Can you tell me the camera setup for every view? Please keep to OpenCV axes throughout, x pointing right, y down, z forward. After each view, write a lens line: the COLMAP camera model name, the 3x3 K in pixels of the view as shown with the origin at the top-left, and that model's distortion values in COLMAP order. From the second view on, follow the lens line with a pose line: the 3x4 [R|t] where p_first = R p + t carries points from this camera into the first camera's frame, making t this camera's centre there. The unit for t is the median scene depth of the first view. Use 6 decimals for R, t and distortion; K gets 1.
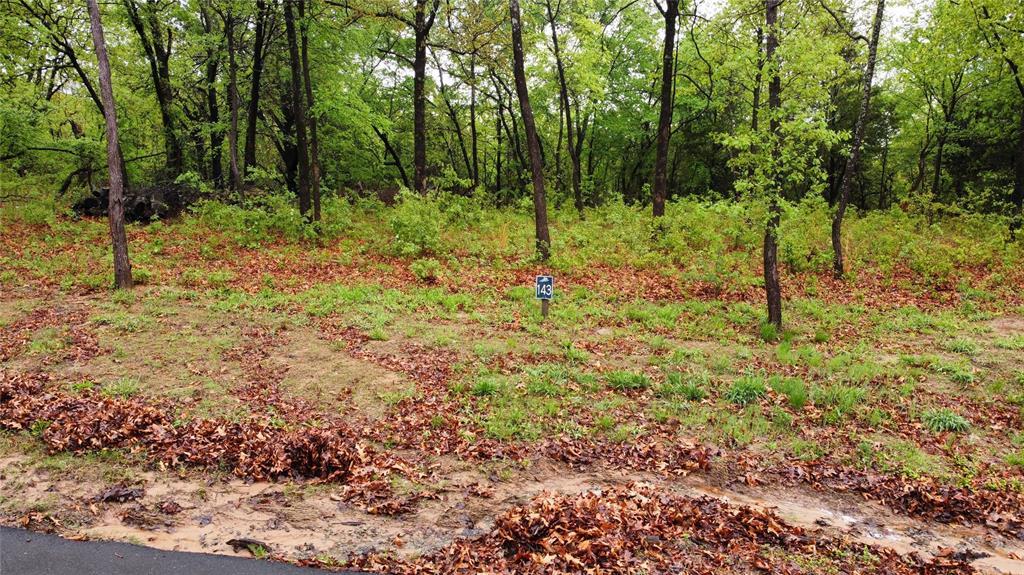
lens RADIAL K [[778.1, 0, 512.0], [0, 778.1, 287.0], [0, 0, 1]] dist [0.004165, -0.006119]
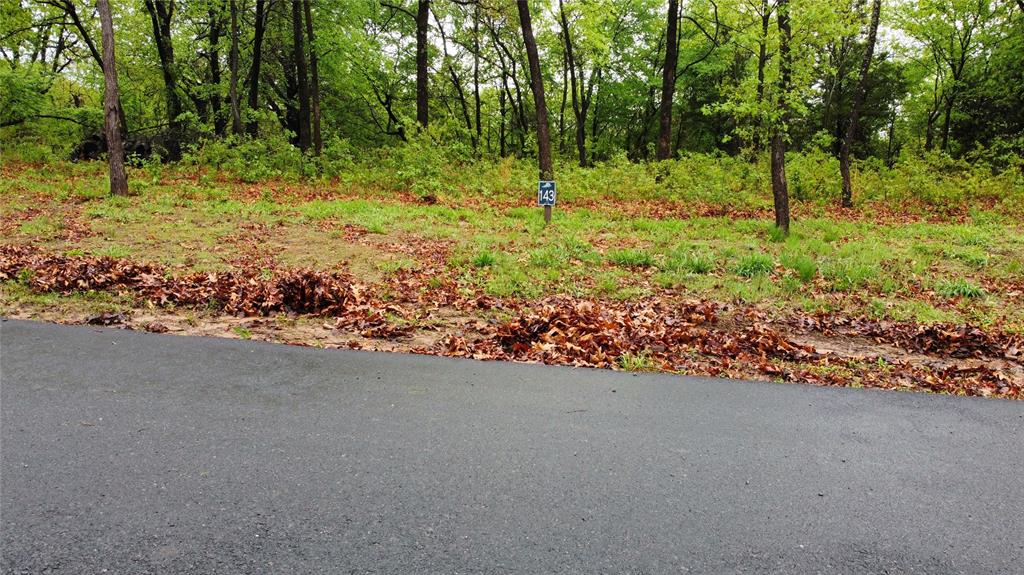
lens RADIAL K [[778.1, 0, 512.2], [0, 778.1, 287.4], [0, 0, 1]] dist [0.004165, -0.006119]
pose [[0.999984, 0.001433, -0.005475, 0.004454], [-0.001436, 0.999999, -0.000474, 0.156904], [0.005474, 0.000482, 0.999985, 0.025466]]
